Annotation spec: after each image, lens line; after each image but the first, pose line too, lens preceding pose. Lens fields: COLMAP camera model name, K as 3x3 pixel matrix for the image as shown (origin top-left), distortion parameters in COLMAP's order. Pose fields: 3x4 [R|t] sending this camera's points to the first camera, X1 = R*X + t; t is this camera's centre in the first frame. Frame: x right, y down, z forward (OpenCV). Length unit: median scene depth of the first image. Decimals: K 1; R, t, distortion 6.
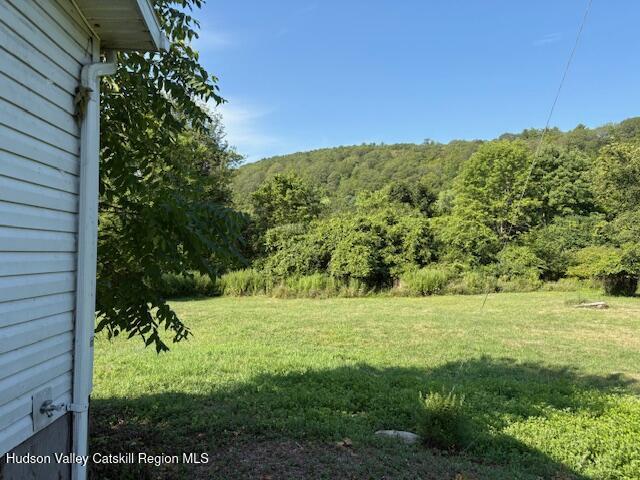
lens RADIAL K [[490.4, 0, 320.0], [0, 490.4, 240.0], [0, 0, 1]] dist [0.067857, -0.072062]
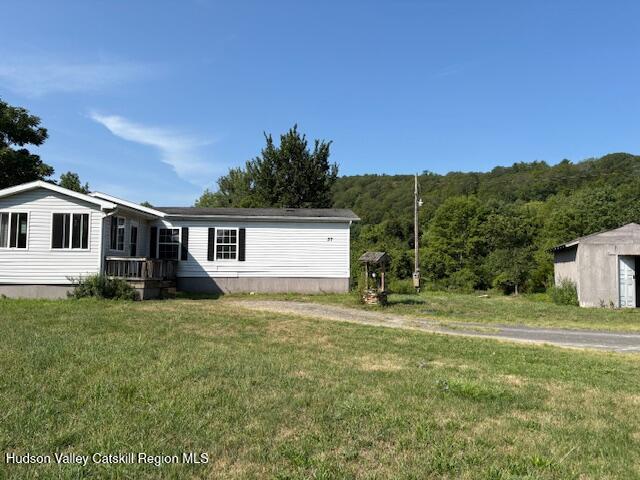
lens RADIAL K [[490.4, 0, 320.0], [0, 490.4, 240.0], [0, 0, 1]] dist [0.067857, -0.072062]
pose [[0.999982, -0.001722, -0.005709, -0.059484], [0.001418, 0.998602, -0.052838, 0.007171], [0.005792, 0.052828, 0.998587, -0.657108]]
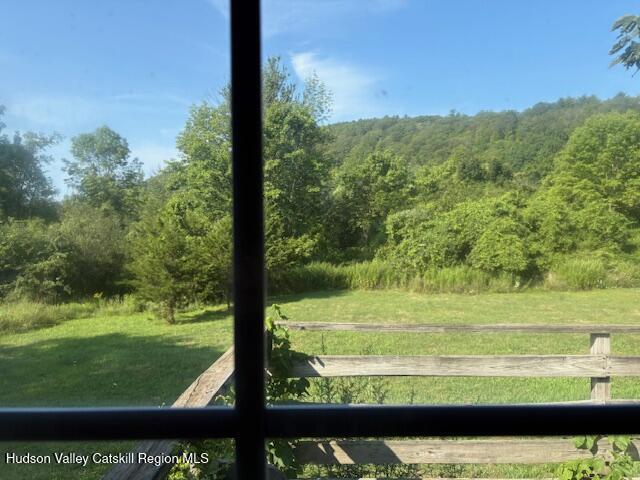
lens RADIAL K [[490.4, 0, 320.0], [0, 490.4, 240.0], [0, 0, 1]] dist [0.067857, -0.072062]
pose [[0.999536, -0.006321, -0.029812, -0.205504], [0.007840, 0.998663, 0.051098, -0.023976], [0.029449, -0.051308, 0.998249, 0.073373]]
